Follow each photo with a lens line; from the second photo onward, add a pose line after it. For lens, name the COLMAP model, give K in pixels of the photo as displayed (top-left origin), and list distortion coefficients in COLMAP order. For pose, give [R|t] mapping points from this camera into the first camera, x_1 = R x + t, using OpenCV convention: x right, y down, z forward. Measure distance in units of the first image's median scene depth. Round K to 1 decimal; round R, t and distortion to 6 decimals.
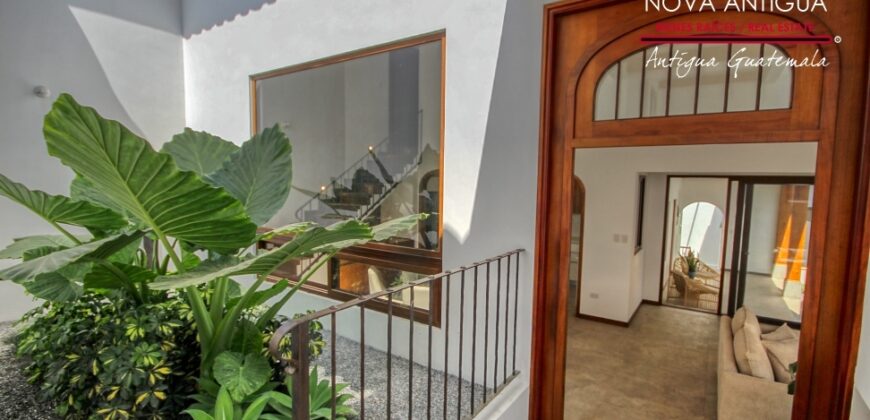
lens RADIAL K [[402.6, 0, 438.7], [0, 402.6, 215.0], [0, 0, 1]] dist [0.002529, -0.004301]
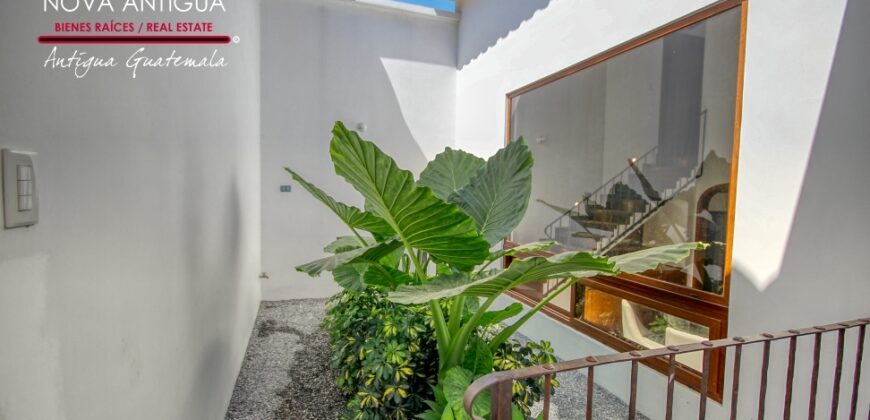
lens RADIAL K [[402.6, 0, 438.7], [0, 402.6, 215.0], [0, 0, 1]] dist [0.002529, -0.004301]
pose [[0.812659, 0.037448, -0.581534, 0.000060], [-0.058960, 0.998096, -0.018121, -0.013670], [0.579749, 0.049014, 0.813320, 0.122799]]
